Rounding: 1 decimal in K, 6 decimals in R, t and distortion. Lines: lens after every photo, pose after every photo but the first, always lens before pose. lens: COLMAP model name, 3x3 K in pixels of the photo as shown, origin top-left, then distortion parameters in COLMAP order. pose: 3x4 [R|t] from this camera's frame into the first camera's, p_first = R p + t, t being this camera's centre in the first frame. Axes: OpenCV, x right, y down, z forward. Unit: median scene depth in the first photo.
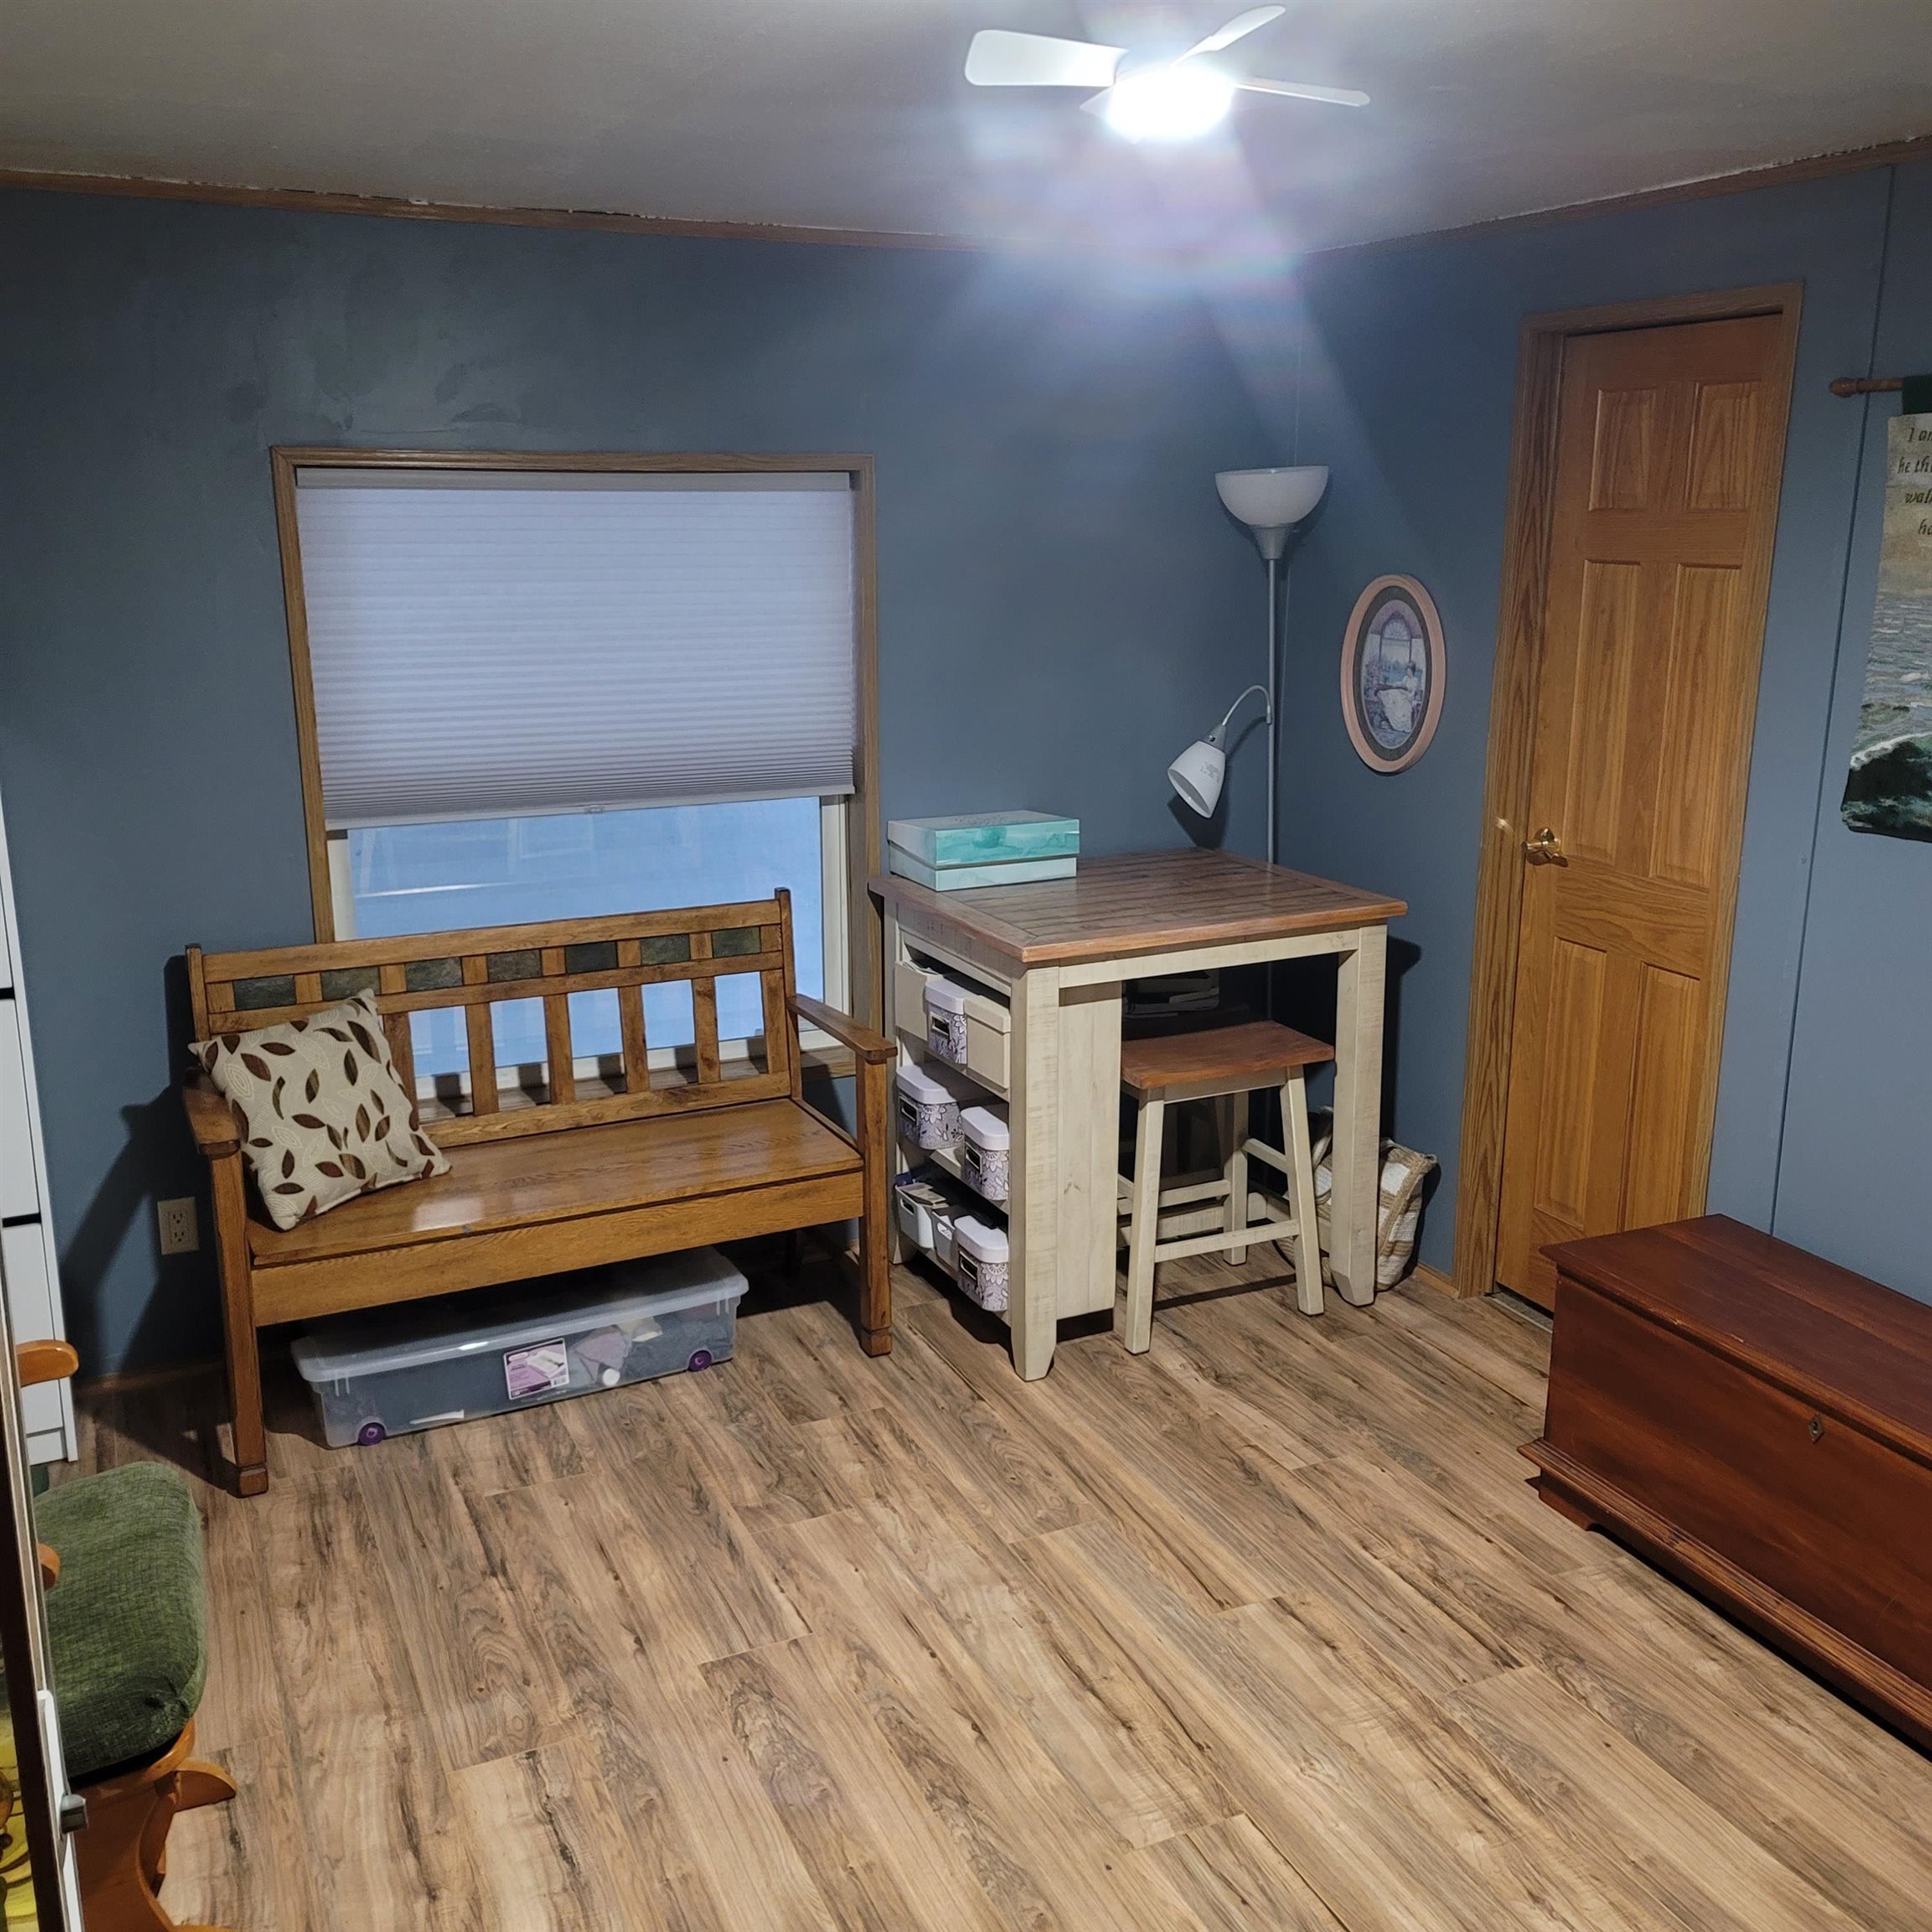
lens RADIAL K [[1892.9, 0, 993.1], [0, 1892.9, 943.4], [0, 0, 1]] dist [0.057697, 0.000000]
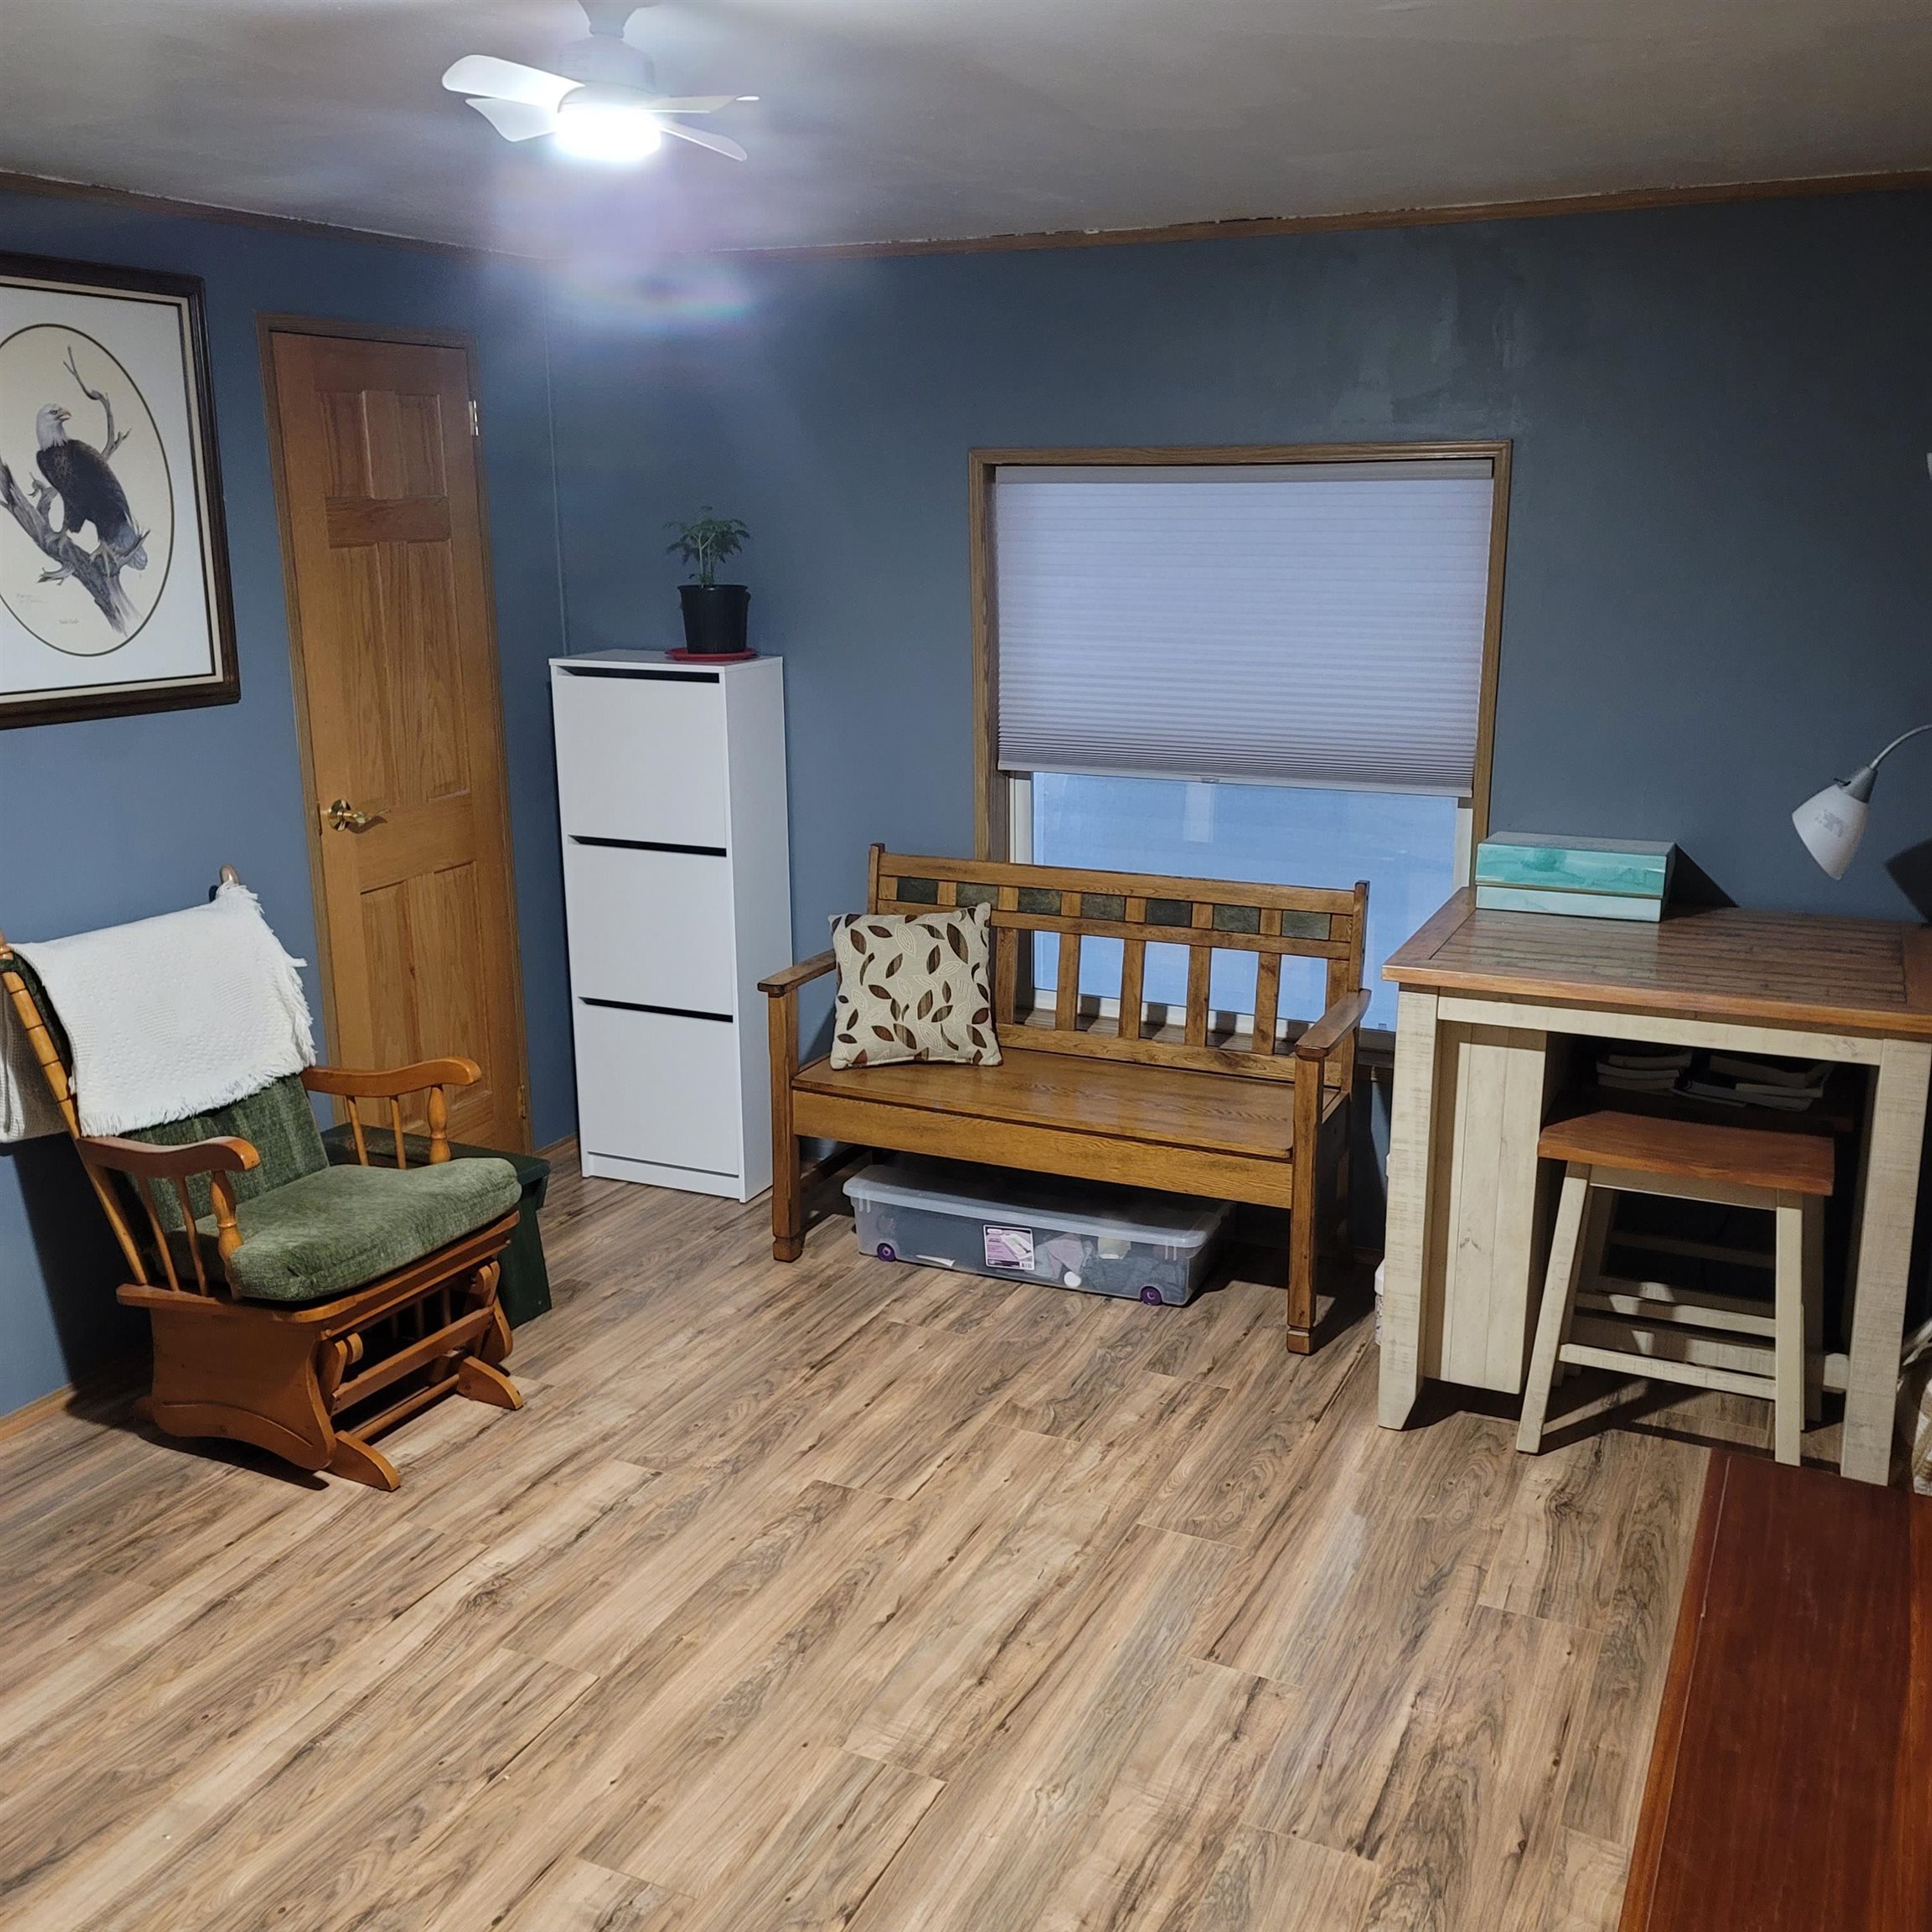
lens RADIAL K [[1892.9, 0, 995.7], [0, 1892.9, 970.3], [0, 0, 1]] dist [0.057697, 0.000000]
pose [[0.640995, 0.188561, -0.744023, 0.586888], [-0.175035, 0.979723, 0.097498, -0.052898], [0.747321, 0.067735, 0.661002, 0.225300]]
